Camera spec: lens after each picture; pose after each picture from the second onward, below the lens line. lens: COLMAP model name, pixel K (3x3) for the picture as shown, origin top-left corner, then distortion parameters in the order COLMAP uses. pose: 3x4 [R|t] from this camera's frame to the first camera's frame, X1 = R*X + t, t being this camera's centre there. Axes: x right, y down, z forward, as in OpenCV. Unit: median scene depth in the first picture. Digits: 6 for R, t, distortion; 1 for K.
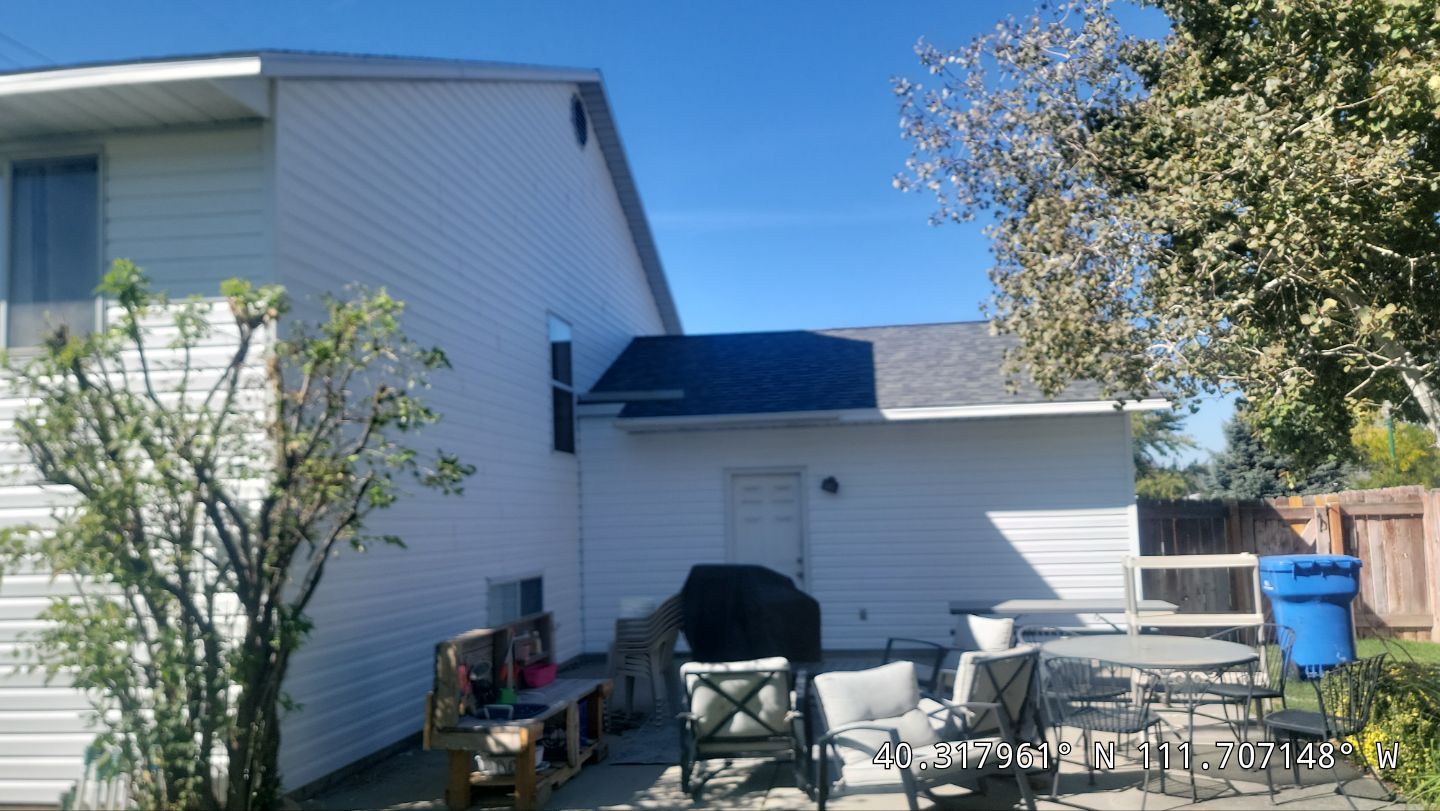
lens RADIAL K [[1061.0, 0, 741.5], [0, 1061.0, 437.2], [0, 0, 1]] dist [0.071362, -0.068109]
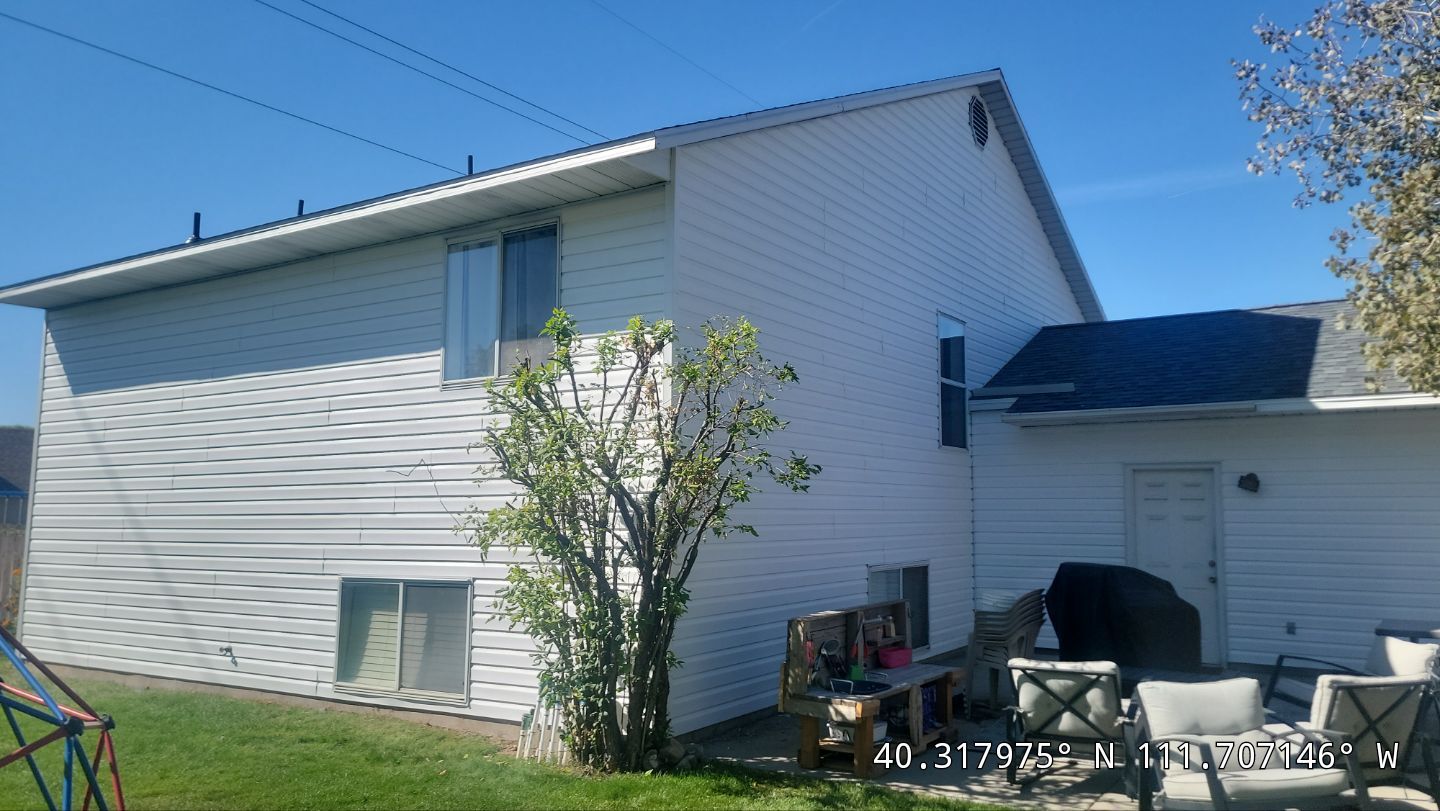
lens RADIAL K [[1059.9, 0, 720.0], [0, 1059.9, 405.5], [0, 0, 1]] dist [0.109625, -0.081951]
pose [[0.899834, -0.019596, -0.435791, 0.152072], [0.012733, 0.999745, -0.018663, -0.017997], [0.436046, 0.011244, 0.899854, -0.070431]]
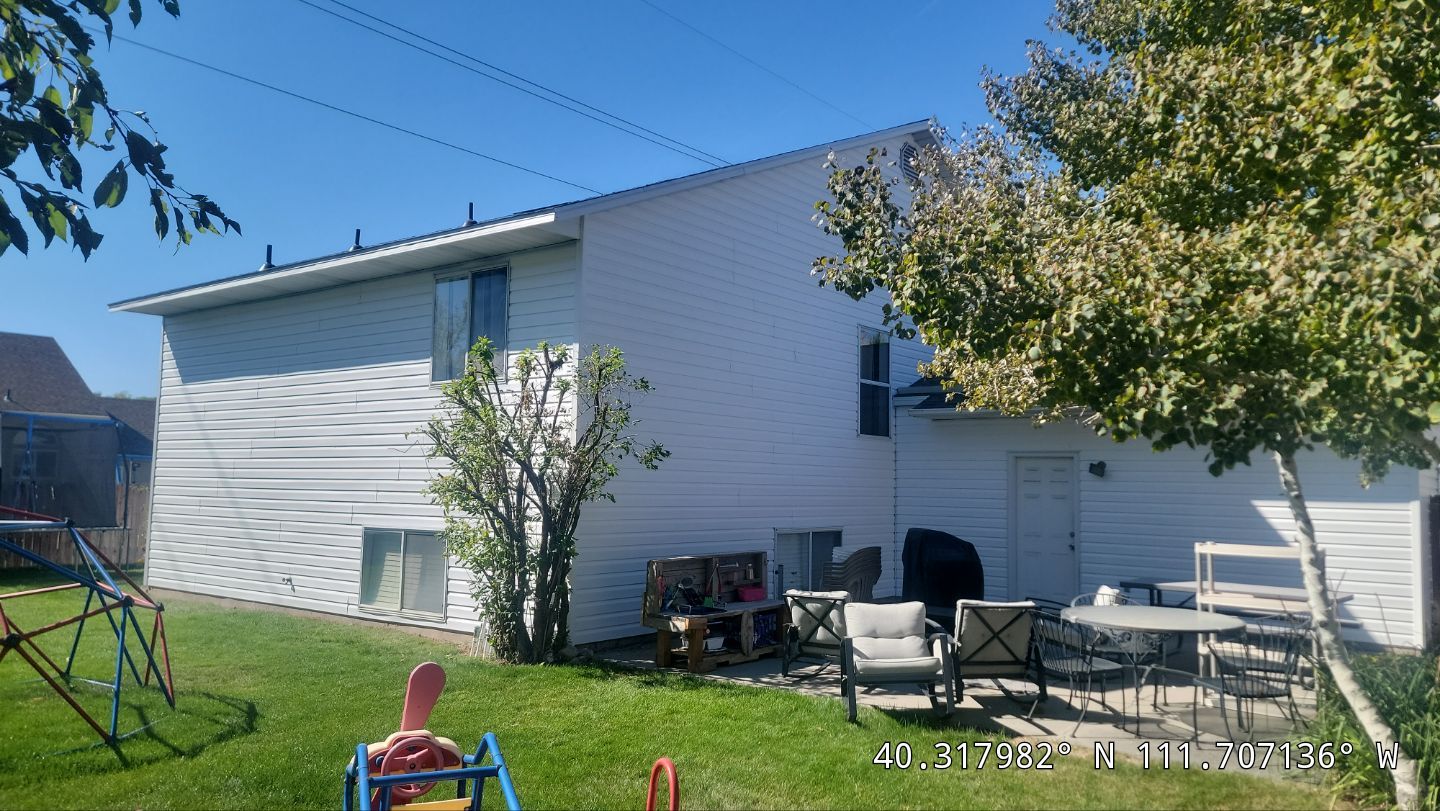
lens RADIAL K [[1051.4, 0, 749.6], [0, 1051.4, 418.8], [0, 0, 1]] dist [0.097628, -0.003461]
pose [[0.856280, 0.008505, -0.516443, 0.647474], [-0.001106, 0.999892, 0.014632, -0.043815], [0.516511, -0.011958, 0.856197, -0.270420]]
